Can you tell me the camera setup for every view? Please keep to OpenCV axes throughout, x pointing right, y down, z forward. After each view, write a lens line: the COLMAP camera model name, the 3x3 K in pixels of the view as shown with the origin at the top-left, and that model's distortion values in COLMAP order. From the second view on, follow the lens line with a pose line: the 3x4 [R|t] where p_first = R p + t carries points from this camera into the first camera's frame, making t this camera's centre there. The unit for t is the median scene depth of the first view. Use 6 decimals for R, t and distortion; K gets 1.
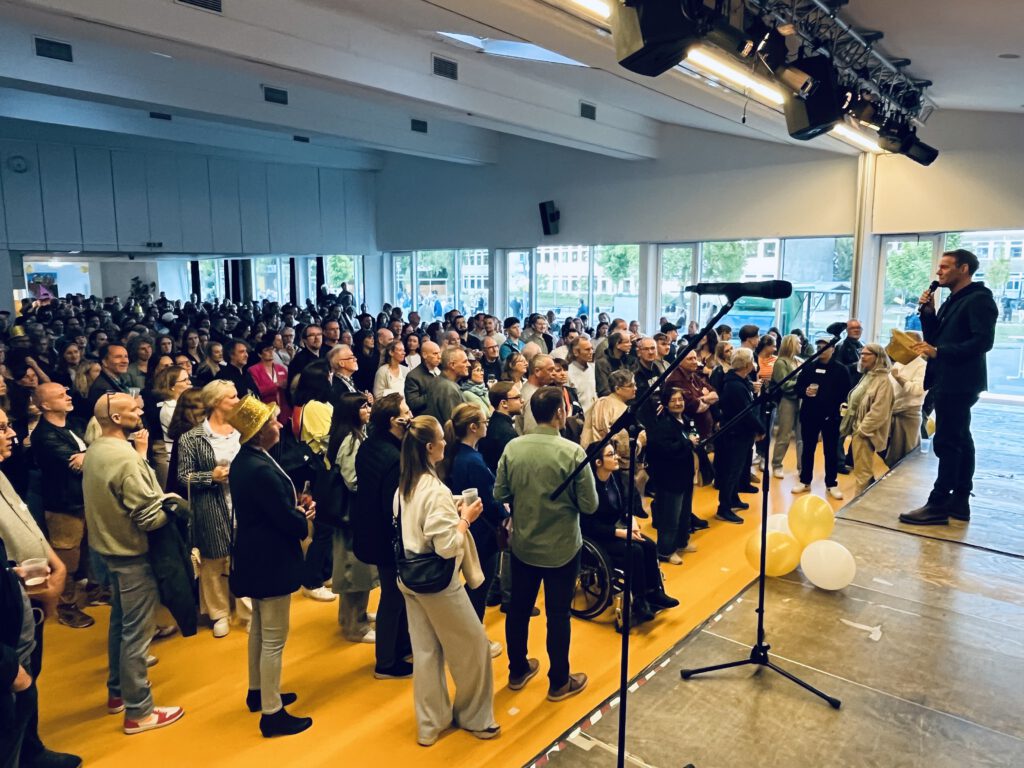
lens RADIAL K [[703.0, 0, 507.2], [0, 703.0, 380.0], [0, 0, 1]] dist [-0.001130, -0.001772]
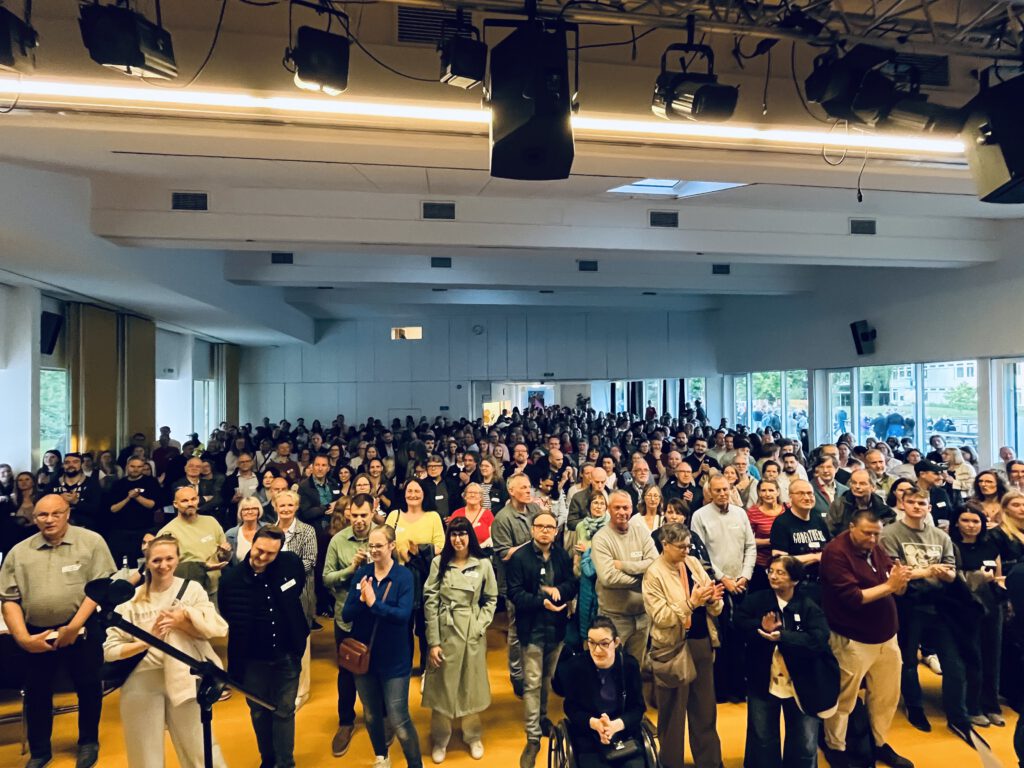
lens RADIAL K [[509.9, 0, 512.8], [0, 509.9, 385.9], [0, 0, 1]] dist [-0.005895, 0.000580]
pose [[0.747552, -0.010587, -0.664119, 0.133606], [-0.091622, 0.988671, -0.118893, -0.028536], [0.657854, 0.149726, 0.738113, 0.134197]]
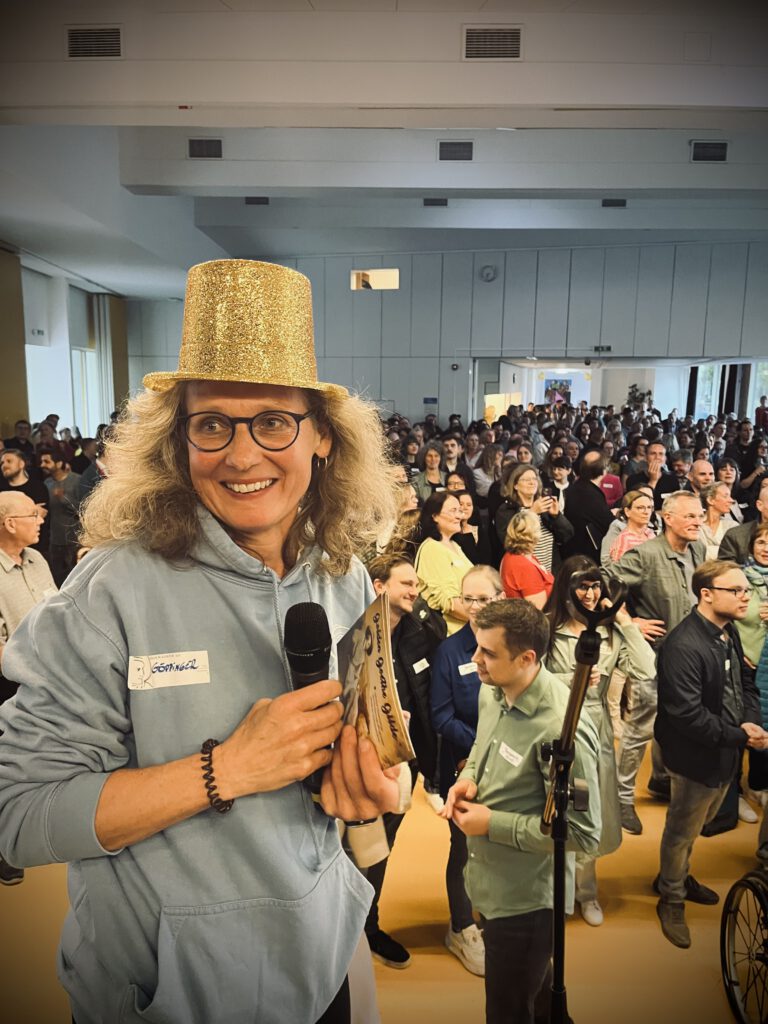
lens RADIAL K [[782.4, 0, 383.0], [0, 782.4, 513.7], [0, 0, 1]] dist [0.025528, 0.002376]
pose [[0.643058, 0.135055, -0.753814, 0.095449], [-0.123143, 0.989753, 0.072277, -0.016160], [0.755852, 0.046349, 0.653100, 0.109391]]
